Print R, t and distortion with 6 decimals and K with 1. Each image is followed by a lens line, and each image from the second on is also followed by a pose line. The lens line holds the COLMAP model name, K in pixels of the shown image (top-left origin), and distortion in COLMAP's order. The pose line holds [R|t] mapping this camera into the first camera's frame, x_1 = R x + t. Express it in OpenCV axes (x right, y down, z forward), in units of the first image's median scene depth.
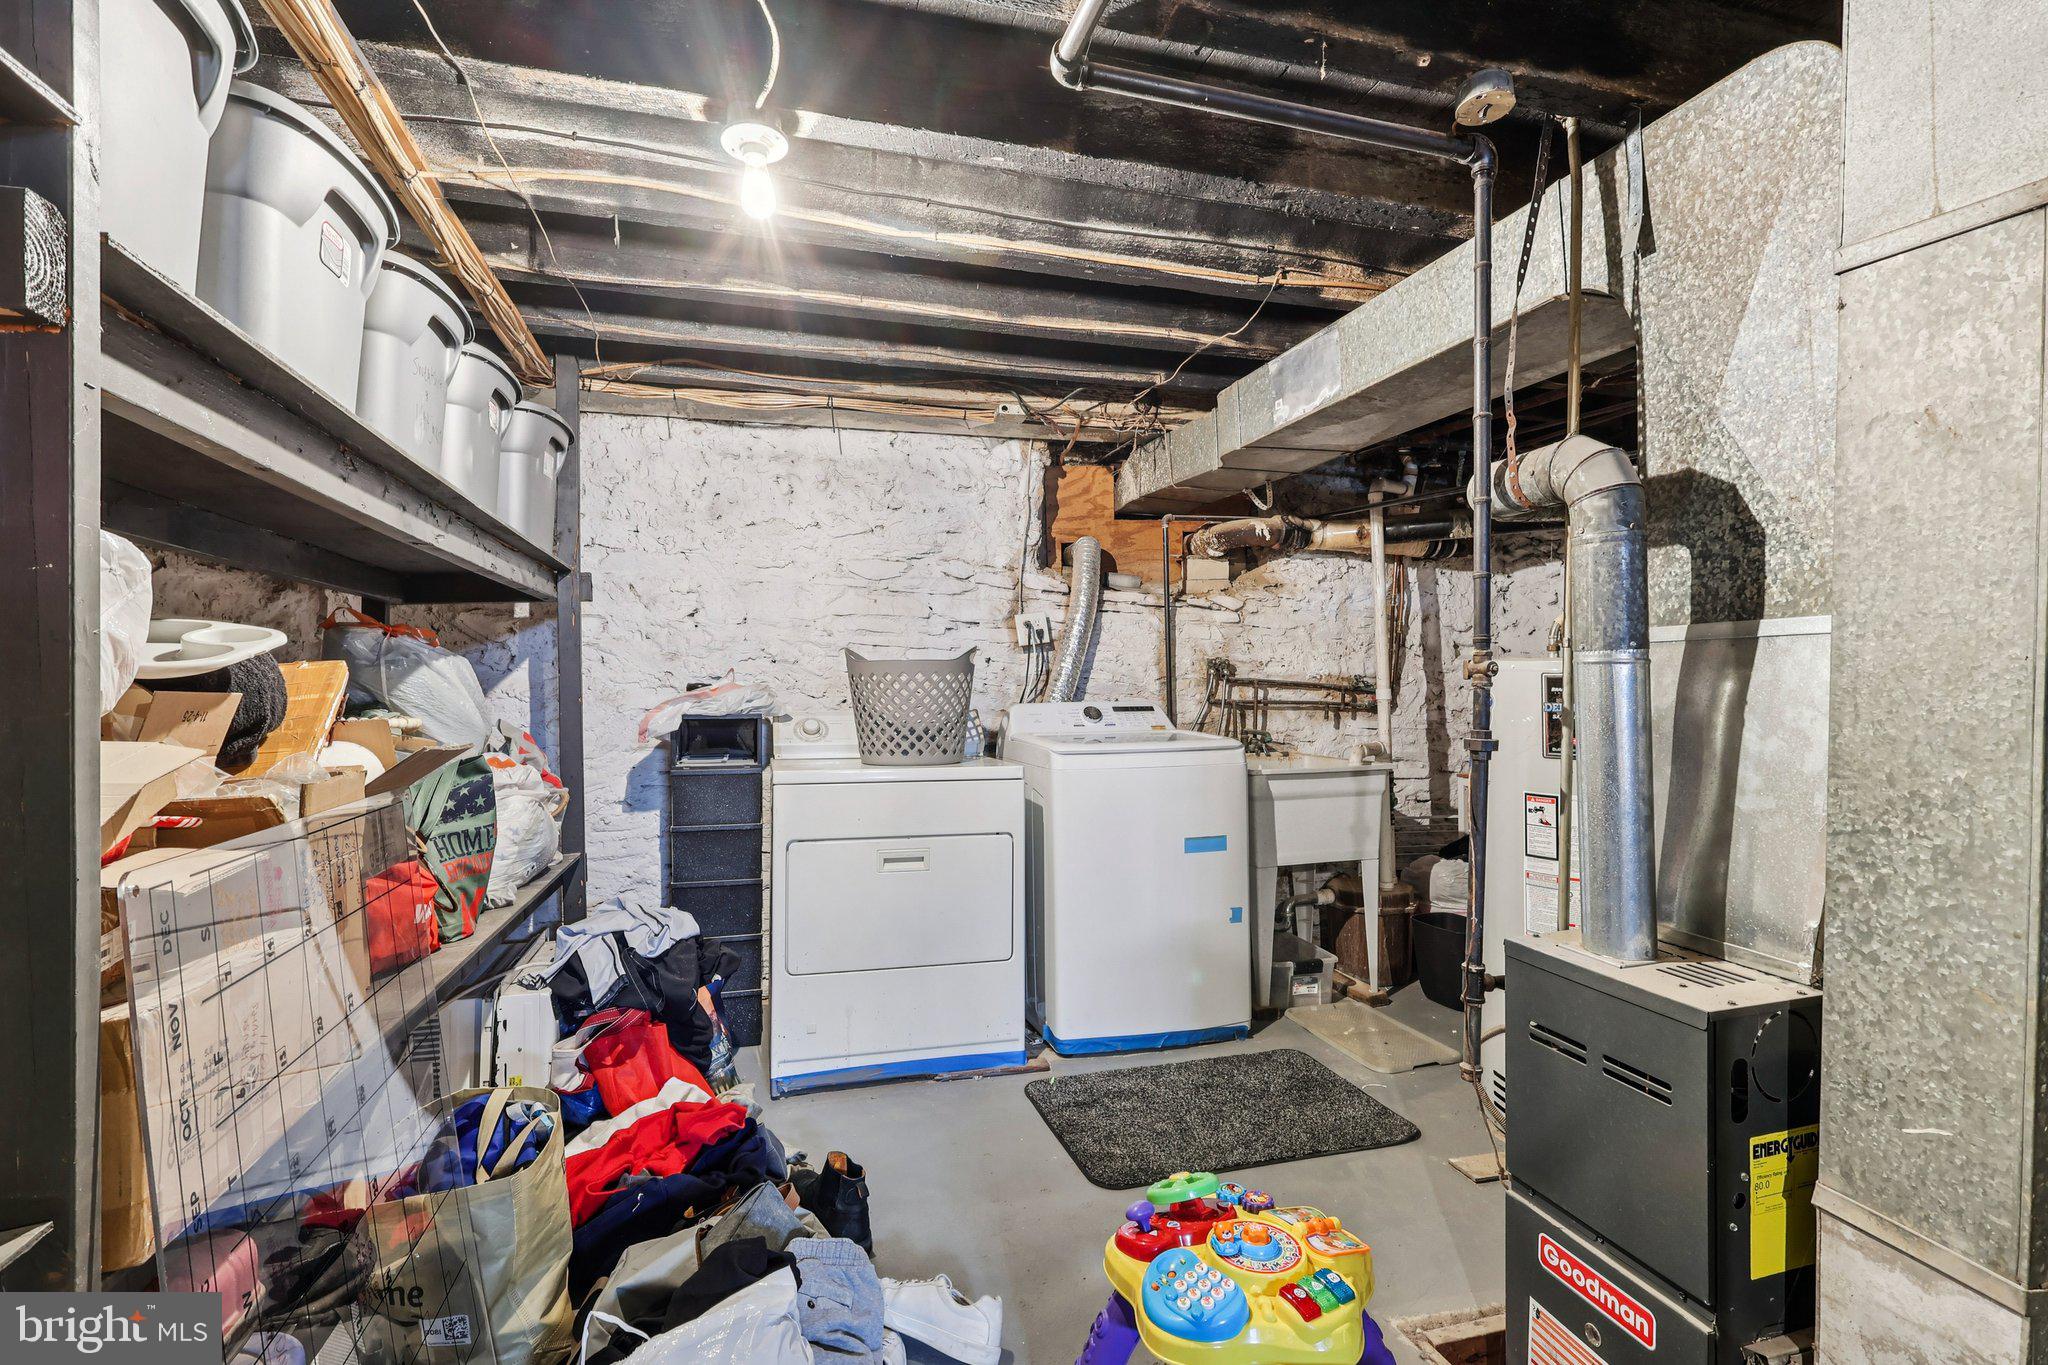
lens RADIAL K [[956.7, 0, 1010.5], [0, 956.7, 678.3], [0, 0, 1]] dist [-0.003774, -0.000552]
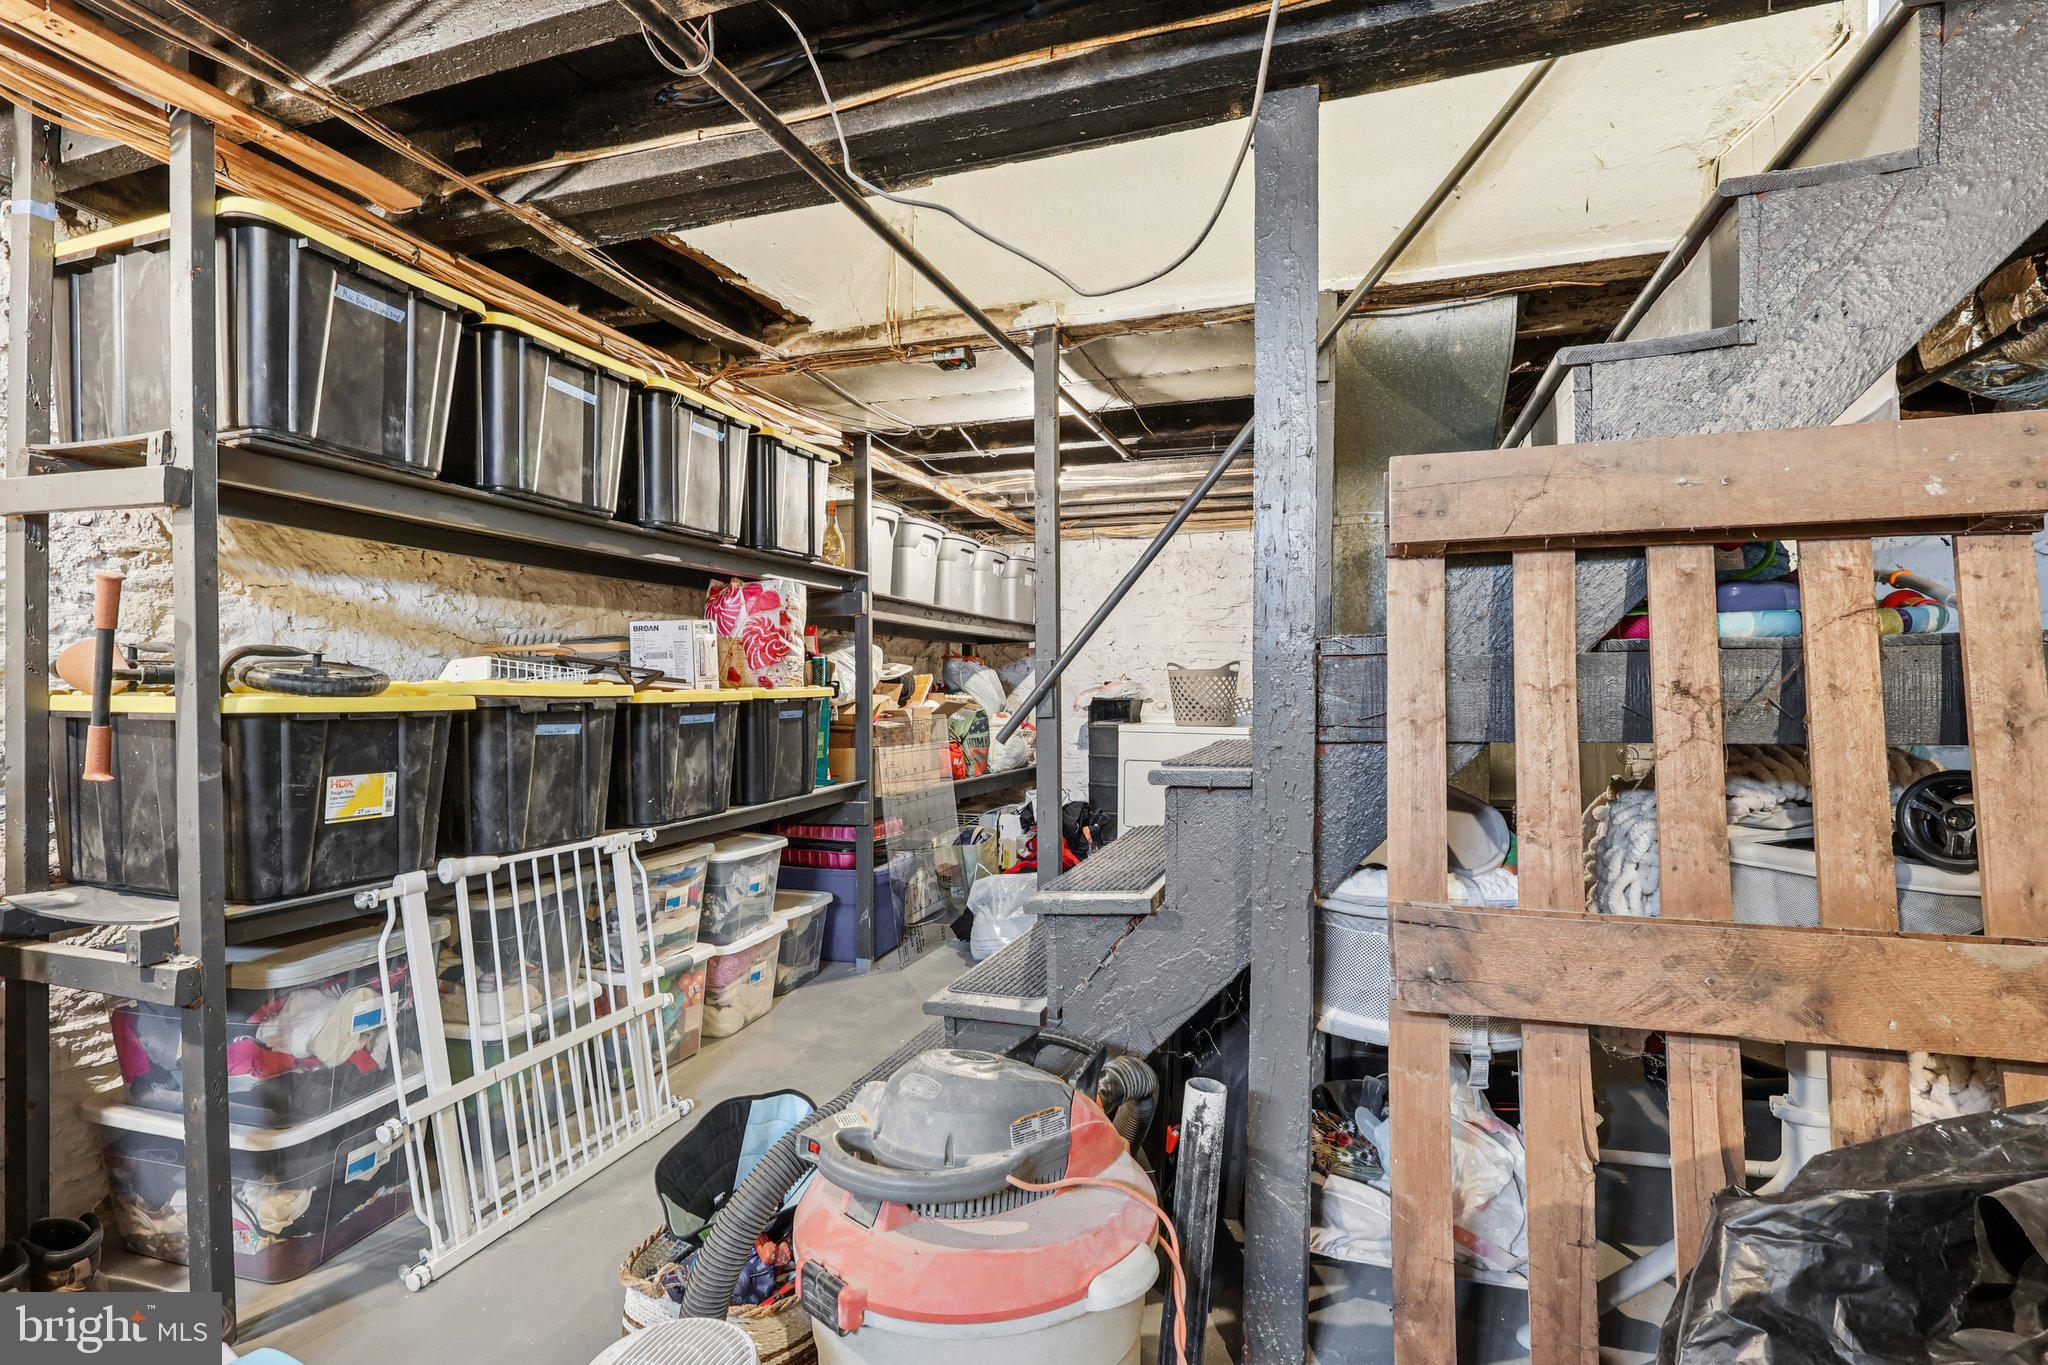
lens RADIAL K [[956.7, 0, 1010.5], [0, 956.7, 678.3], [0, 0, 1]] dist [-0.003774, -0.000552]
pose [[0.813209, -0.002442, -0.581967, 0.824736], [0.002171, 0.999997, -0.001162, 0.000236], [0.581968, -0.000319, 0.813212, -0.863844]]
